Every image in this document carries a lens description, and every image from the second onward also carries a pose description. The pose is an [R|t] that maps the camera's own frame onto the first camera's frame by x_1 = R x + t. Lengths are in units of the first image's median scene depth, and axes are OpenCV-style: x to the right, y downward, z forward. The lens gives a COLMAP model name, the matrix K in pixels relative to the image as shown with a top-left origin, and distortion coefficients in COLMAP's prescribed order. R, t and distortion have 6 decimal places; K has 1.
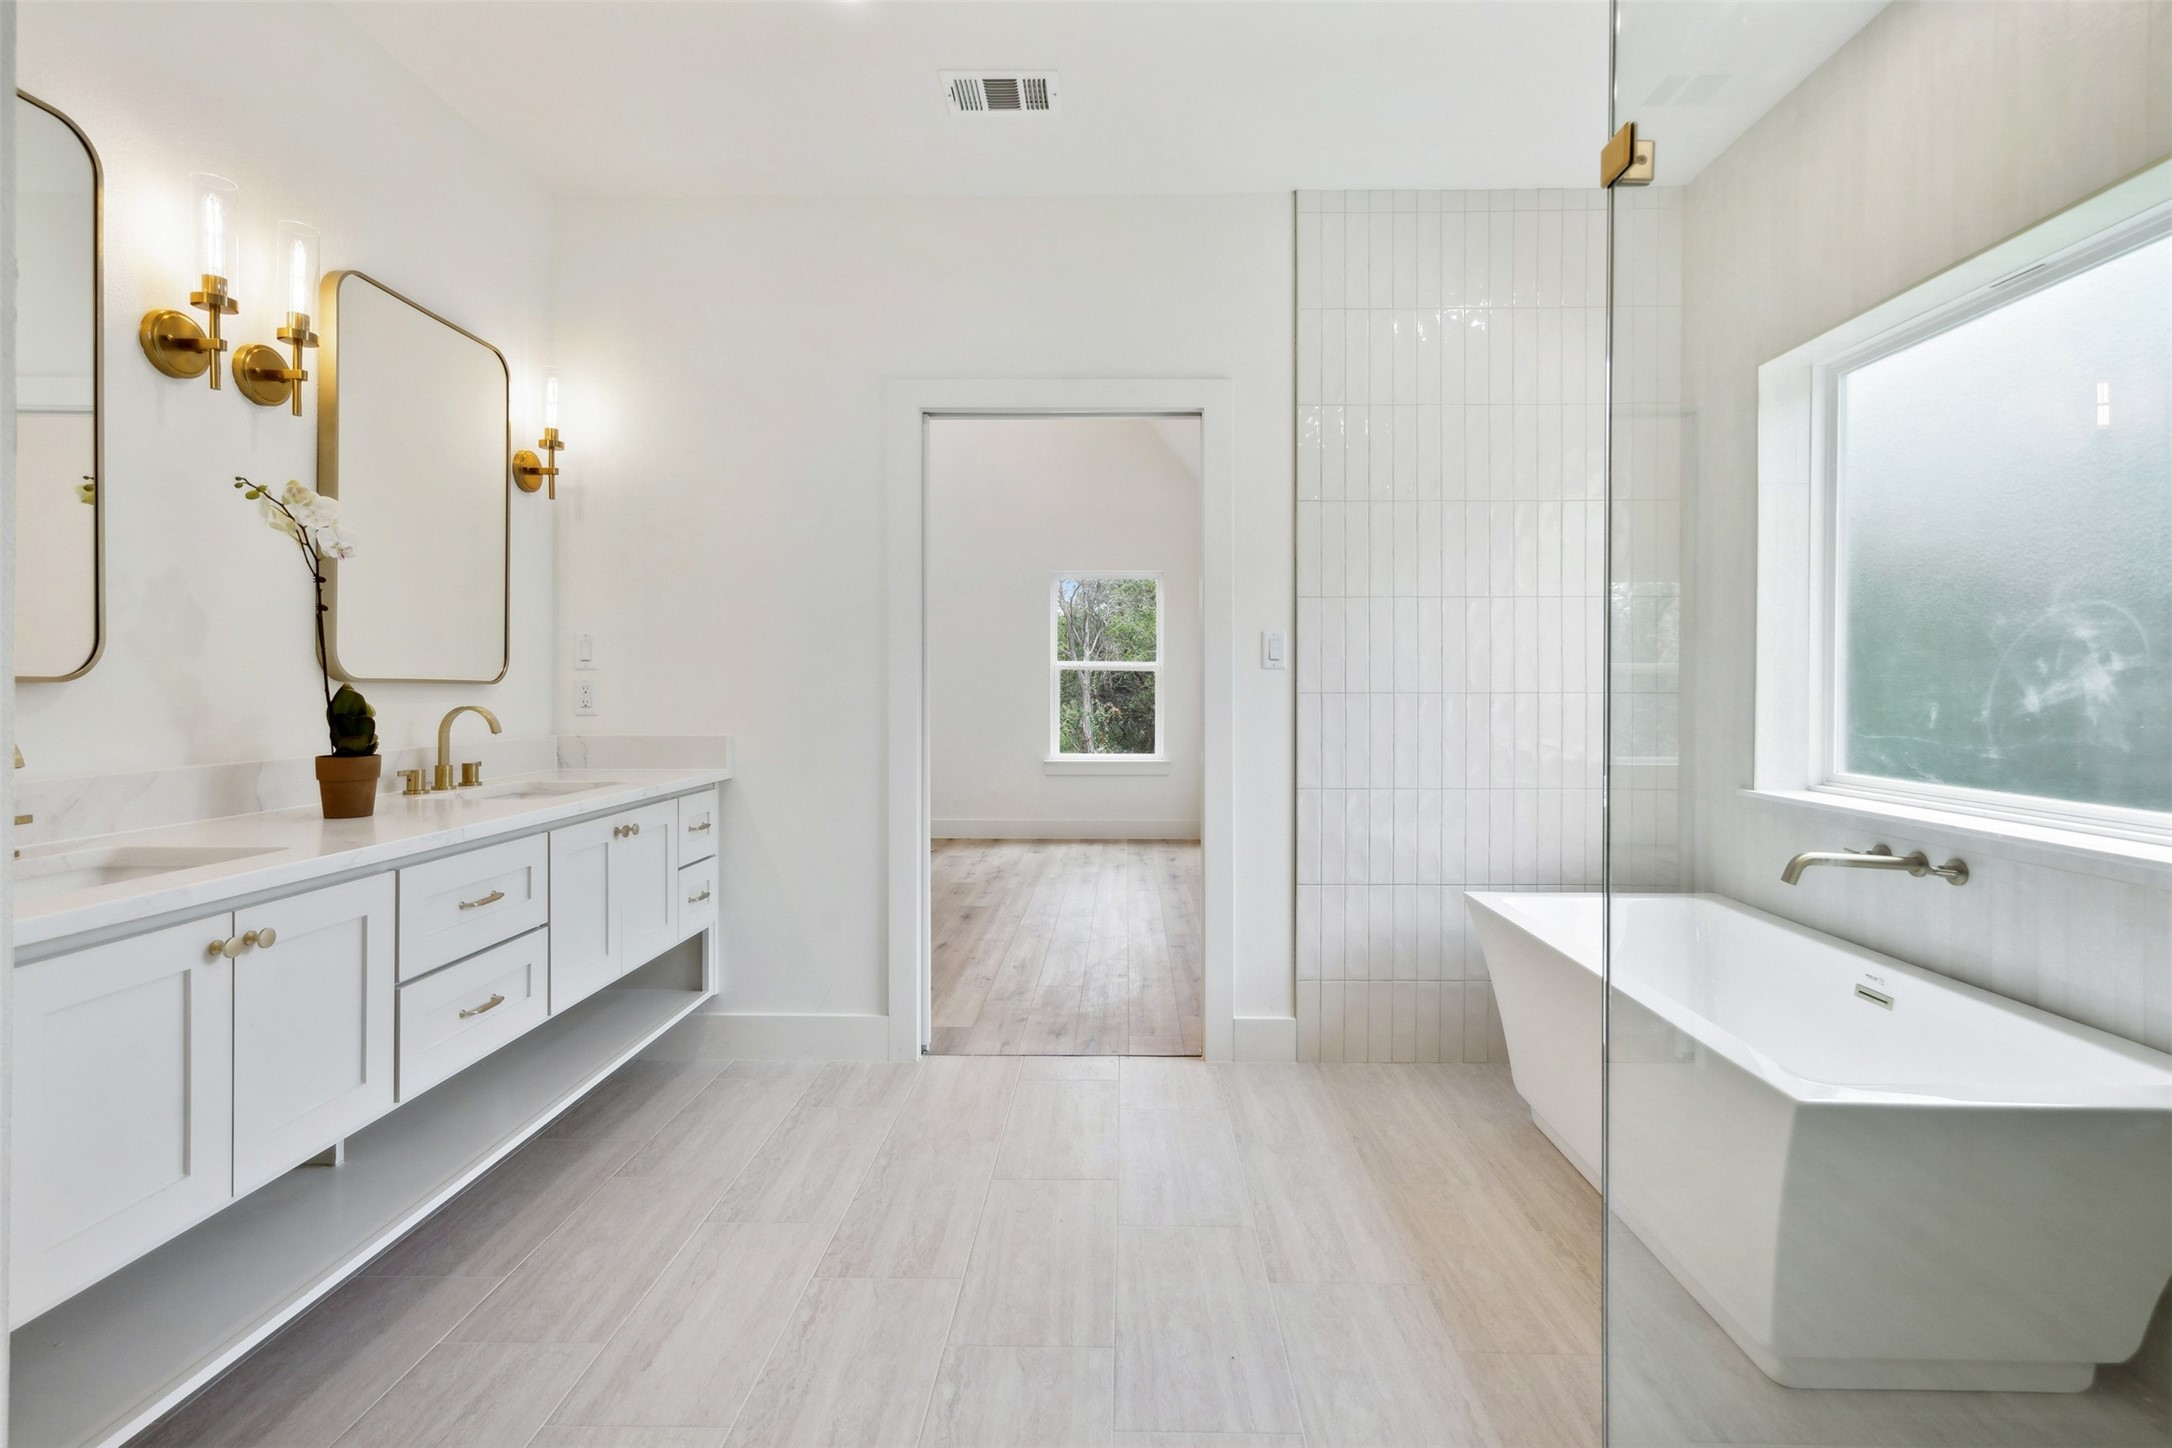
lens RADIAL K [[982.4, 0, 1096.2], [0, 982.4, 688.2], [0, 0, 1]] dist [0.001459, 0.000479]
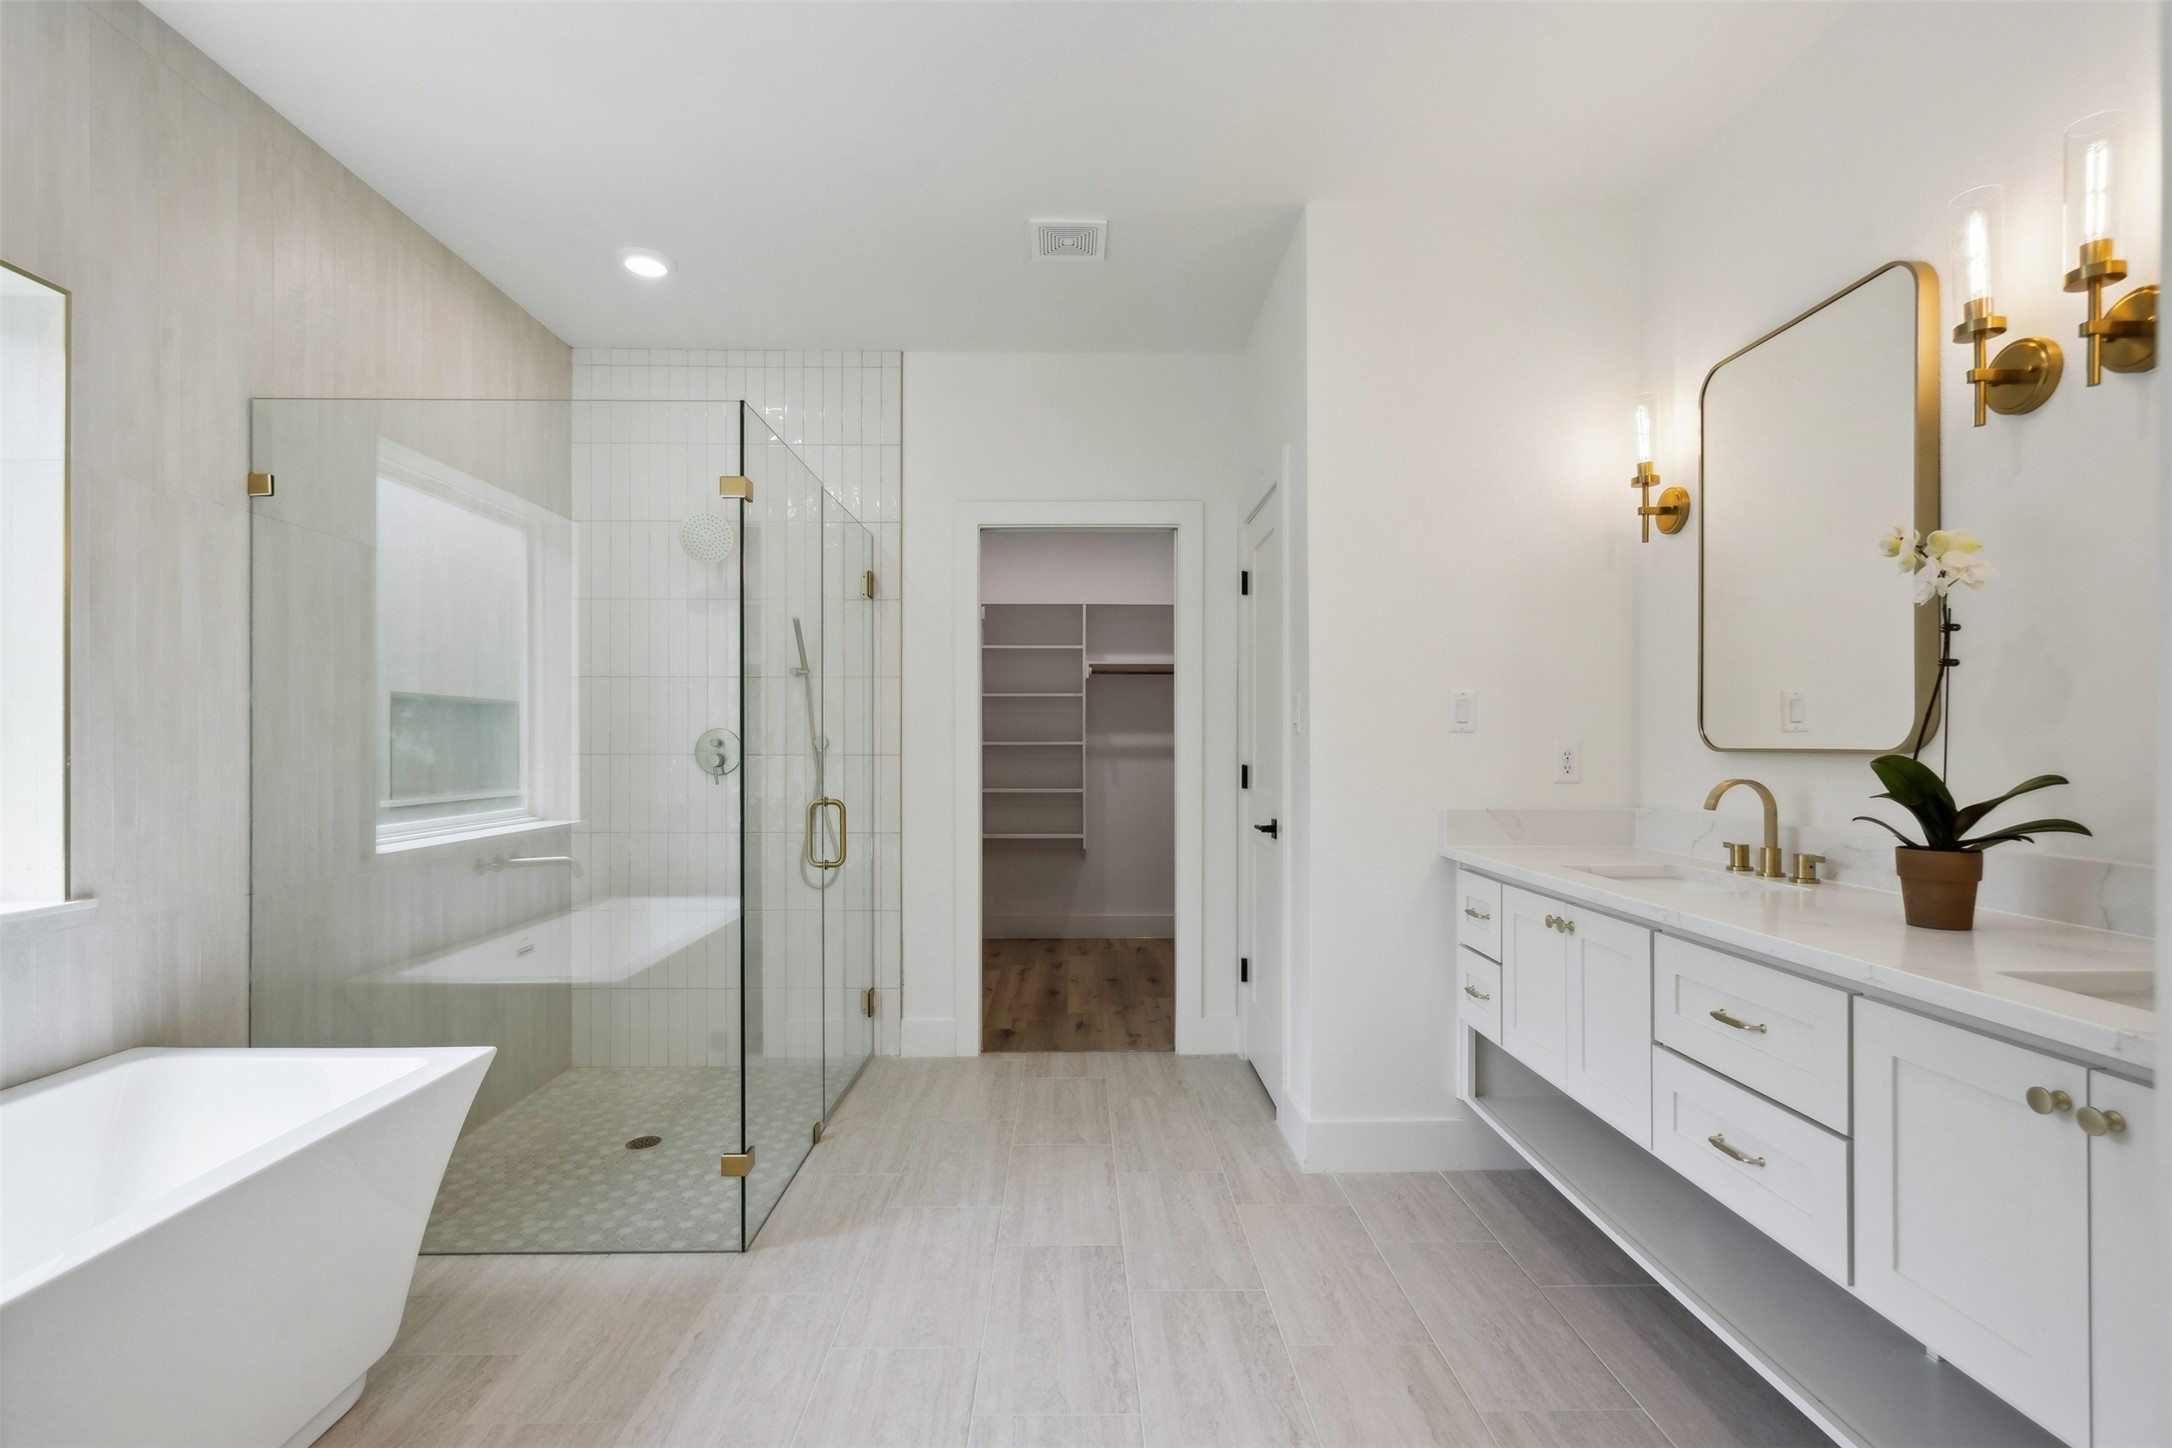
lens RADIAL K [[1008.2, 0, 1076.3], [0, 1008.2, 728.0], [0, 0, 1]] dist [-0.002069, 0.000897]
pose [[-0.999087, -0.003361, -0.042582, -0.035953], [-0.002938, 0.999946, -0.009994, -0.018292], [0.042614, -0.009859, -0.999043, 1.758856]]
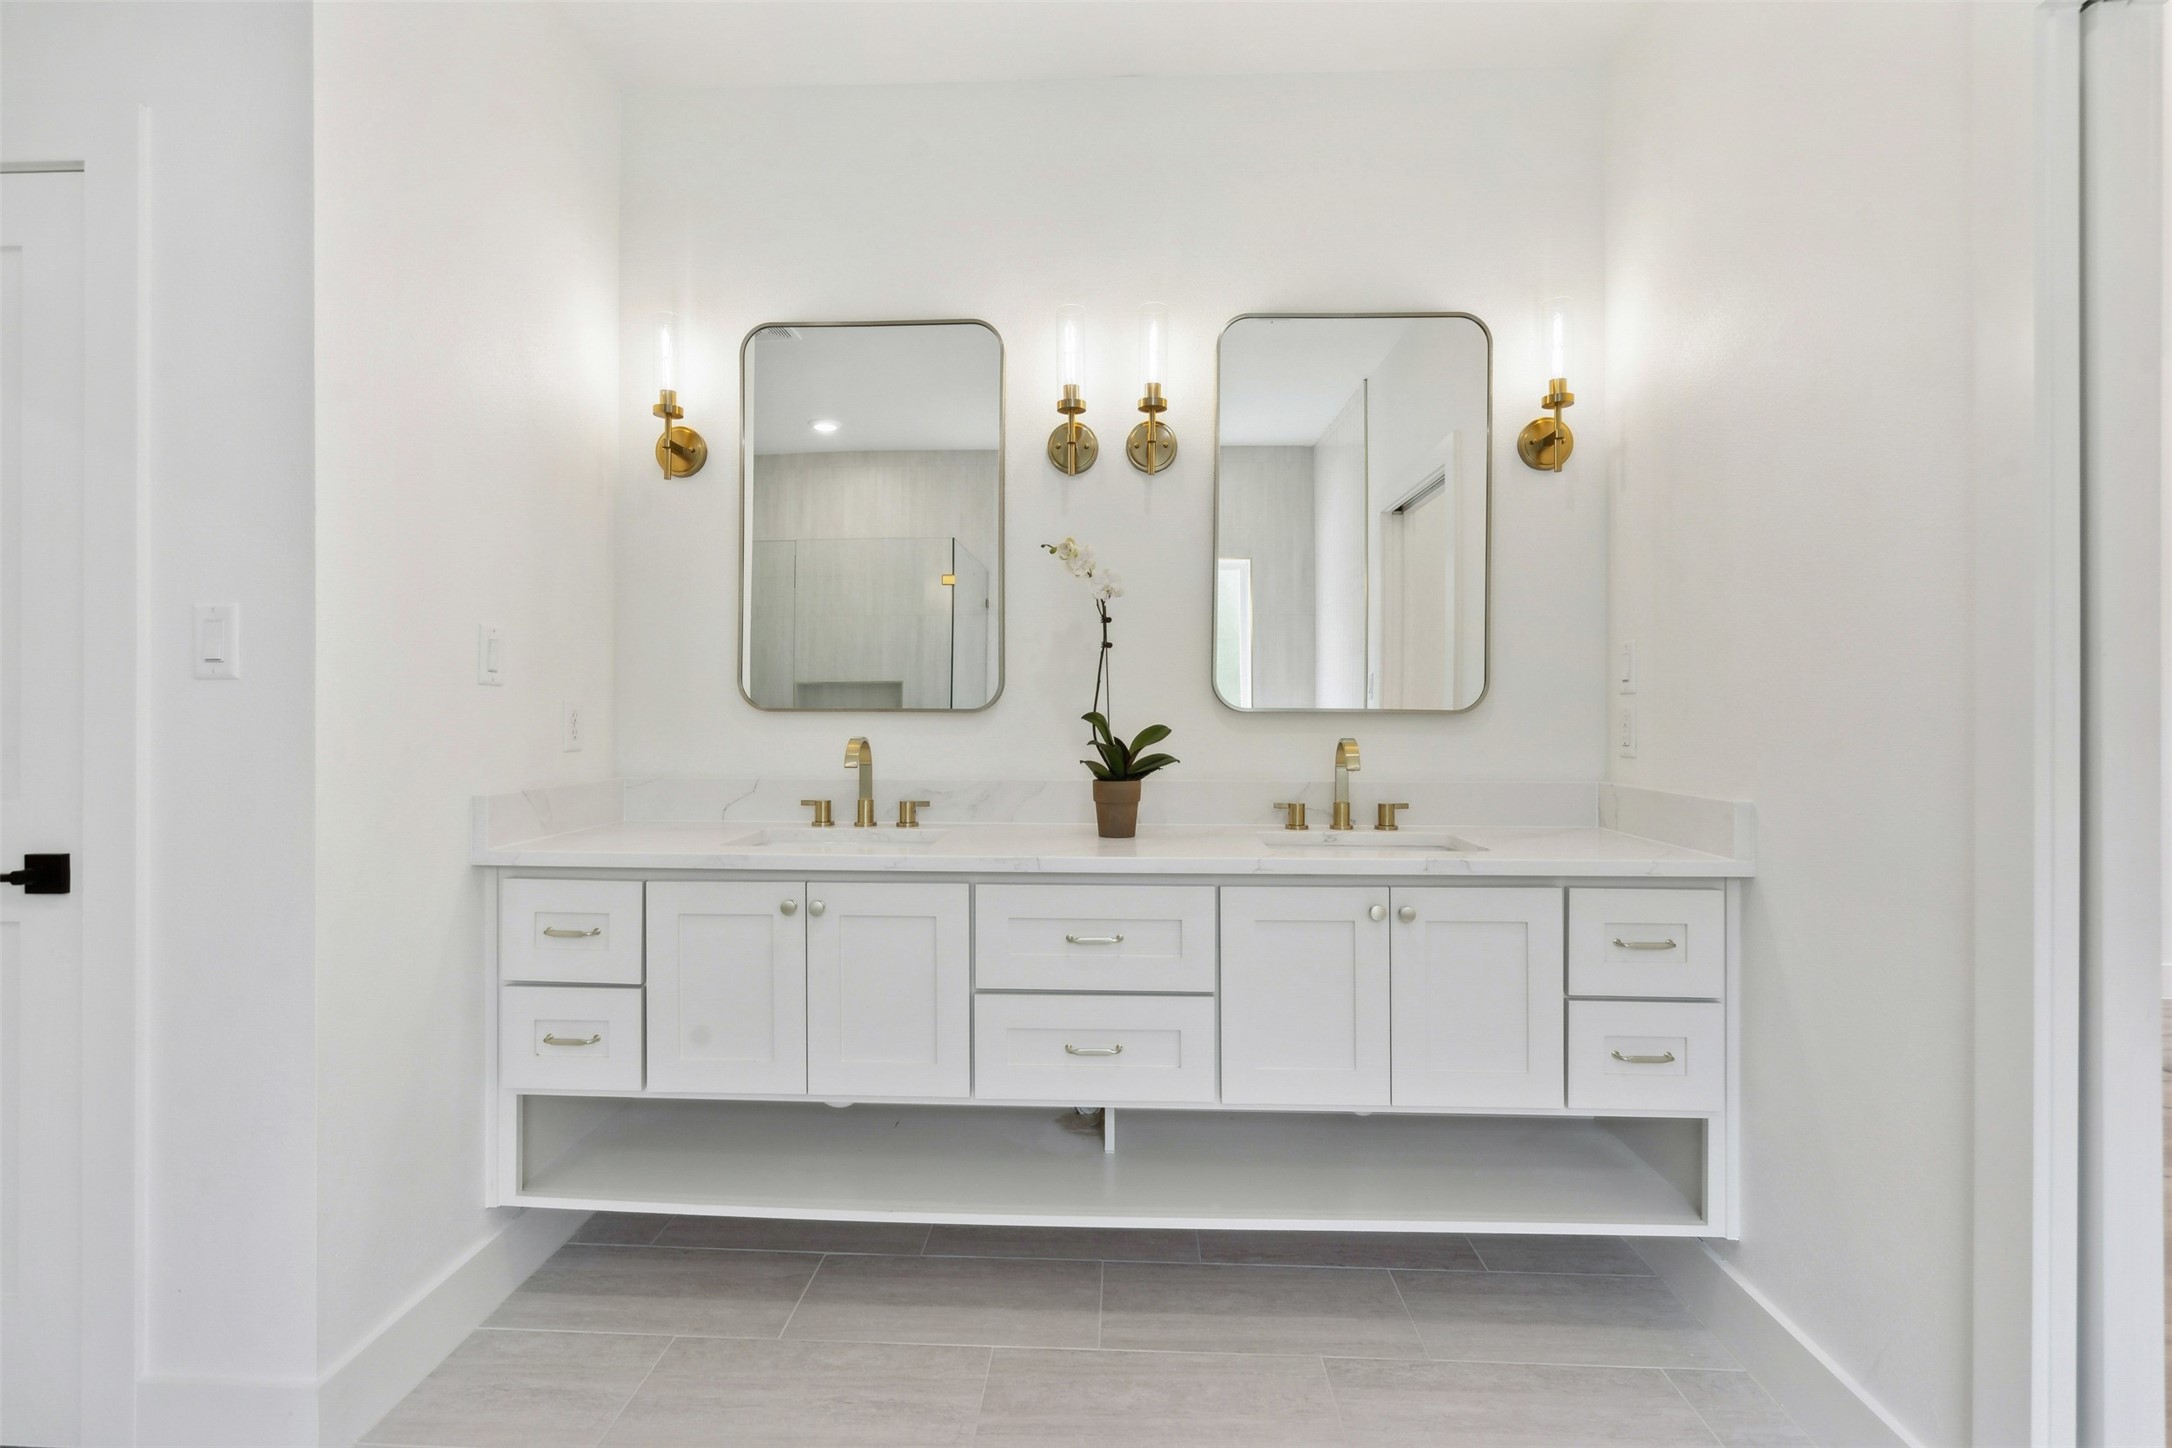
lens RADIAL K [[997.9, 0, 1085.2], [0, 997.9, 705.7], [0, 0, 1]] dist [-0.002659, 0.000481]
pose [[-0.008806, -0.008268, -0.999927, 0.341103], [-0.004773, 0.999955, -0.008226, -0.003725], [0.999950, 0.004700, -0.008845, 0.965773]]
